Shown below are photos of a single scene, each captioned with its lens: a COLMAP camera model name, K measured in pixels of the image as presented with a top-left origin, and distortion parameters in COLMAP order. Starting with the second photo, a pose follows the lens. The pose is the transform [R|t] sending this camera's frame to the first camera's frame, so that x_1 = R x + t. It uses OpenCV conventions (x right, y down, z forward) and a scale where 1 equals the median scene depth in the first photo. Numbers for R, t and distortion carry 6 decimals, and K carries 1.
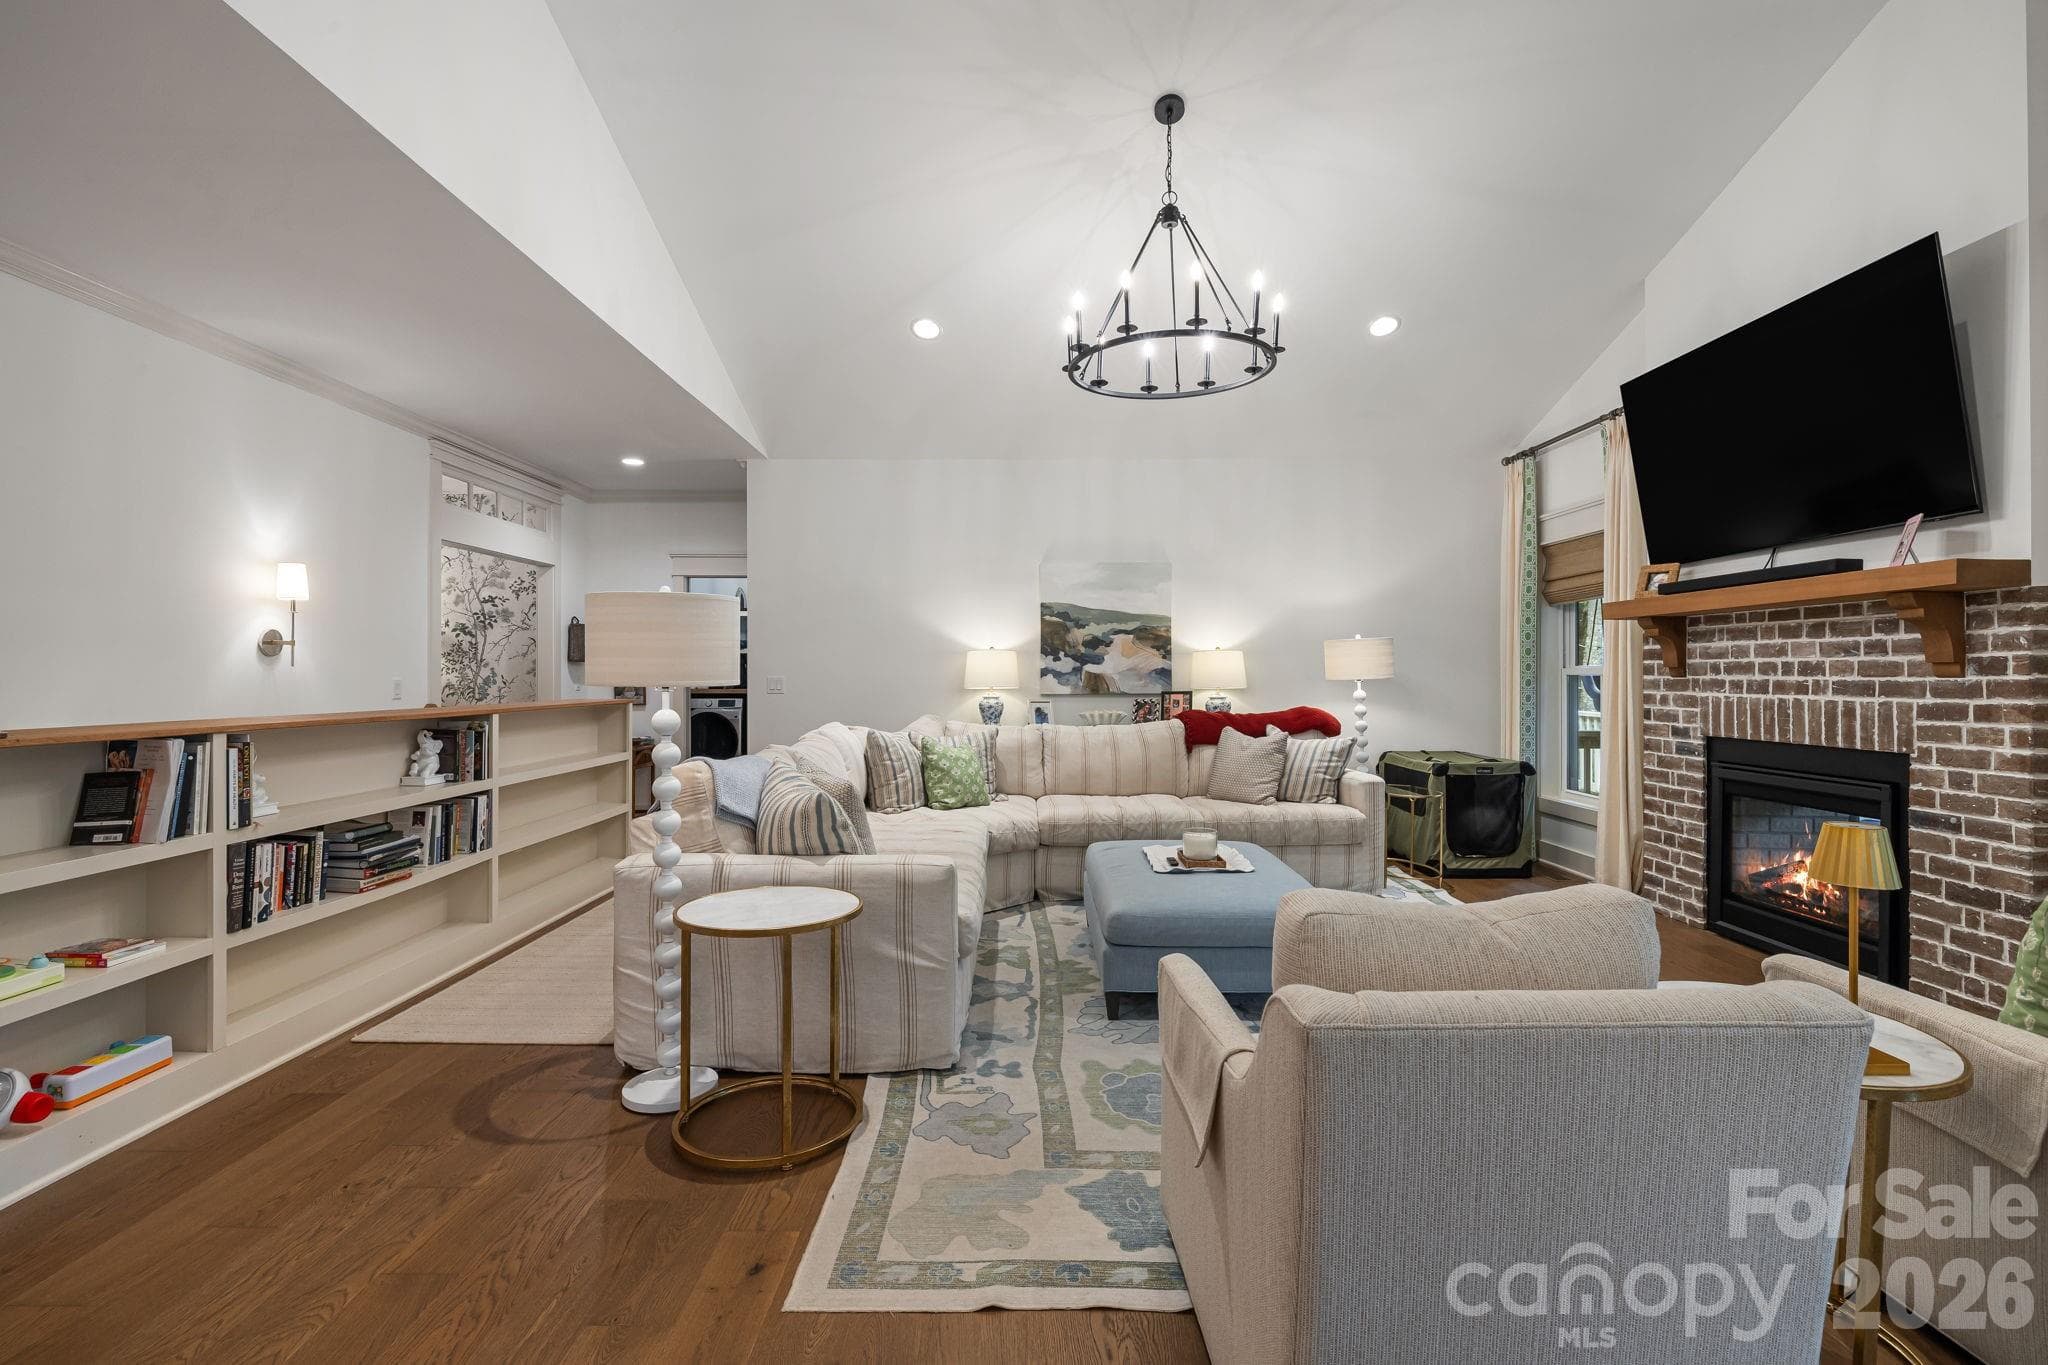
lens RADIAL K [[926.9, 0, 1024.1], [0, 926.9, 682.7], [0, 0, 1]] dist [-0.004750, 0.000283]
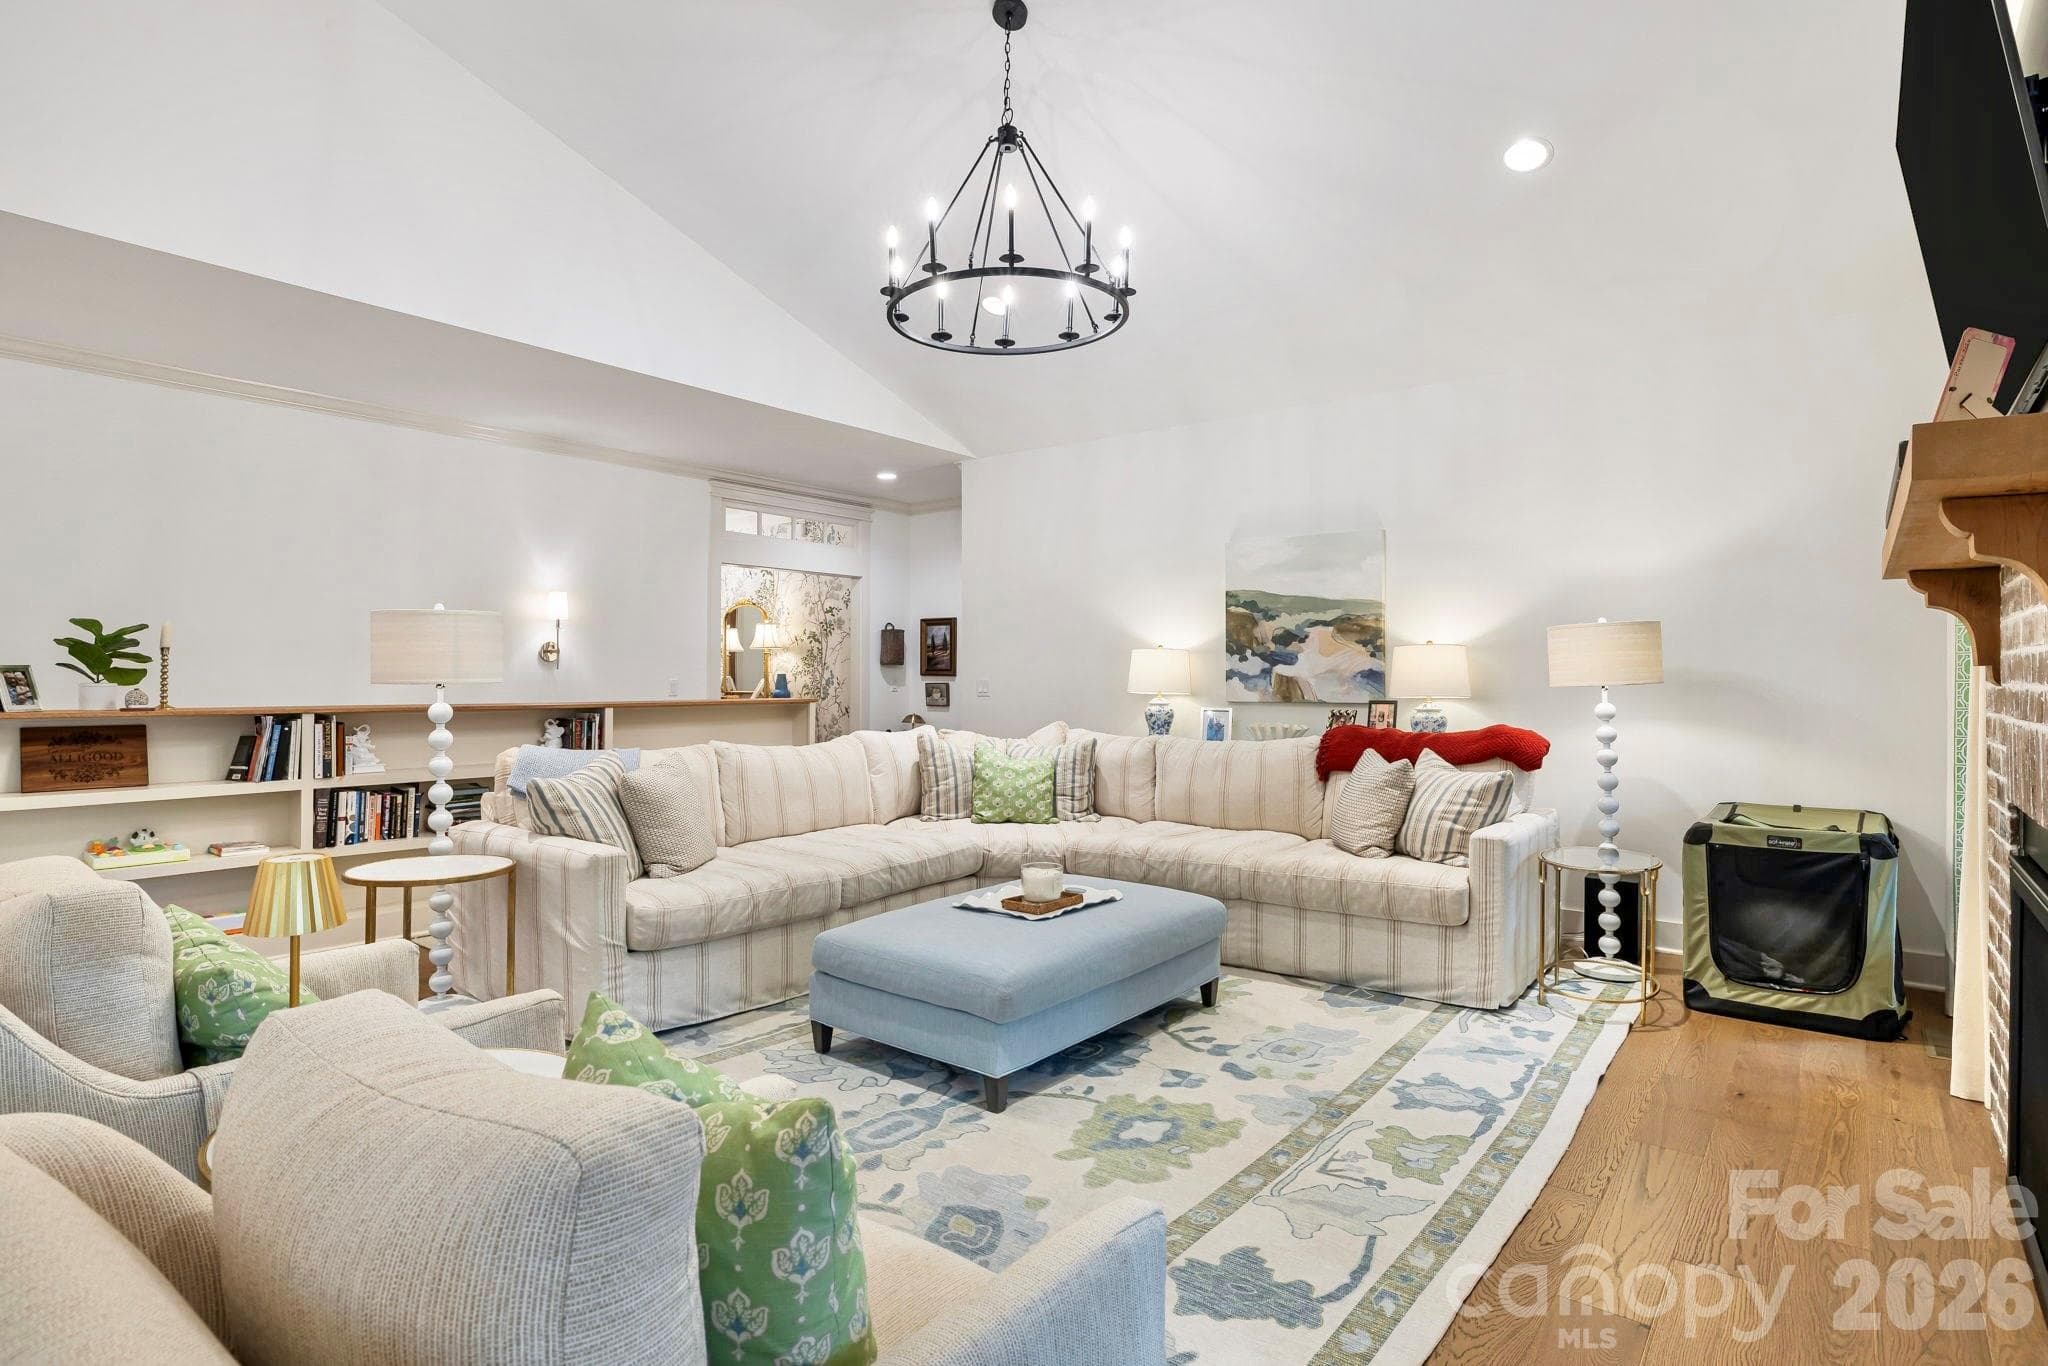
lens RADIAL K [[1047.8, 0, 1024.6], [0, 1047.8, 675.4], [0, 0, 1]] dist [-0.005093, -0.000413]
pose [[0.792643, 0.001590, -0.609684, 0.512210], [-0.008869, 0.999921, -0.008922, -0.001083], [0.609622, 0.012479, 0.792594, 0.172244]]
